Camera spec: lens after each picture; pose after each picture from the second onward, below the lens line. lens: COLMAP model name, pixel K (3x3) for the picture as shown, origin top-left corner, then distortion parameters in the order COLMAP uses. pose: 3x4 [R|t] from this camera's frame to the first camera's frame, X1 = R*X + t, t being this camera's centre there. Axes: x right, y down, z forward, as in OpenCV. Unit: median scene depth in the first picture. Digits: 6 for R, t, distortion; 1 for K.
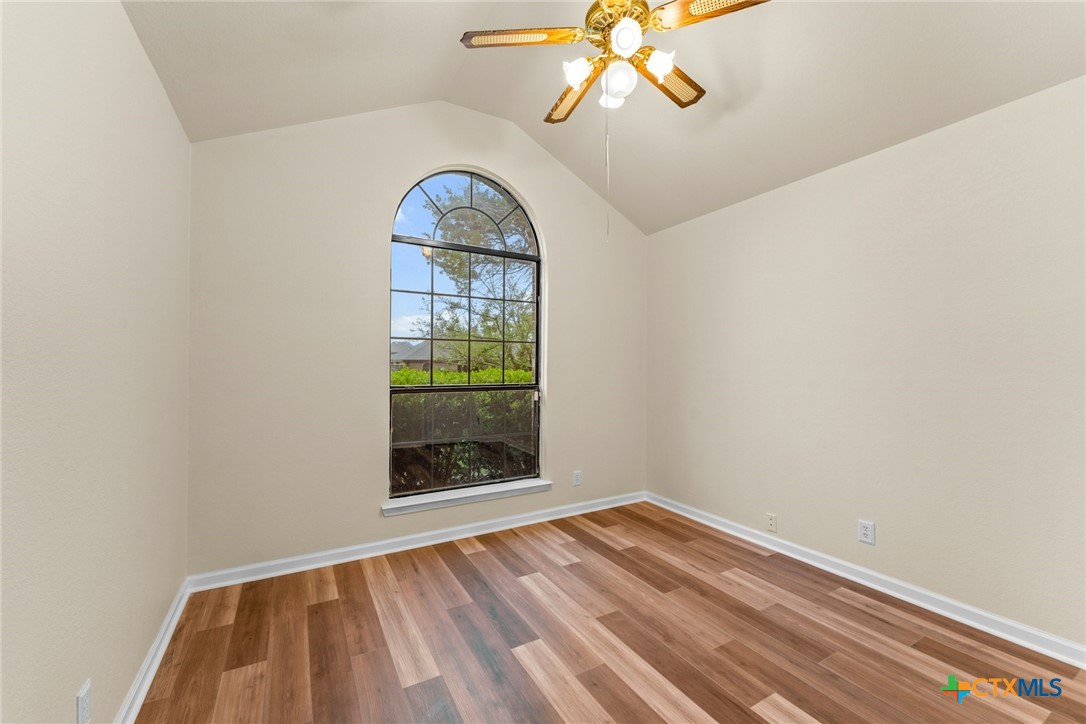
lens RADIAL K [[433.2, 0, 546.1], [0, 433.2, 364.1], [0, 0, 1]] dist [-0.002050, -0.000304]
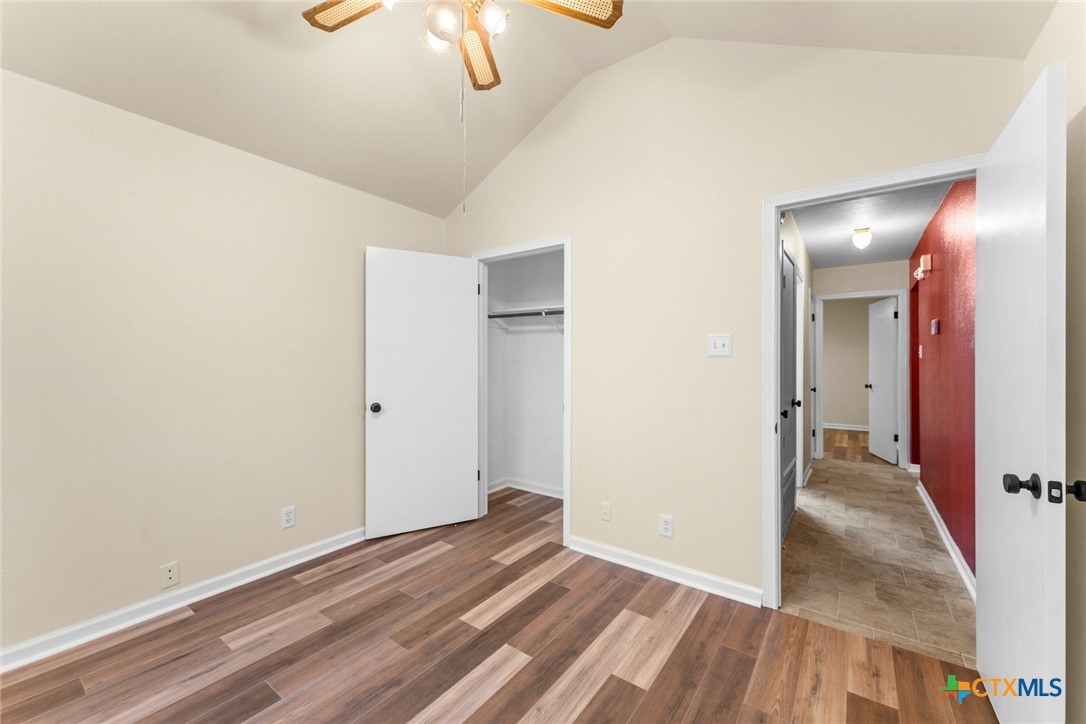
lens RADIAL K [[433.2, 0, 546.5], [0, 433.2, 359.6], [0, 0, 1]] dist [-0.002050, -0.000304]
pose [[-0.410339, 0.002132, 0.911931, -0.546175], [0.000329, 0.999998, -0.002189, 0.006140], [-0.911933, -0.000598, -0.410338, 0.965803]]
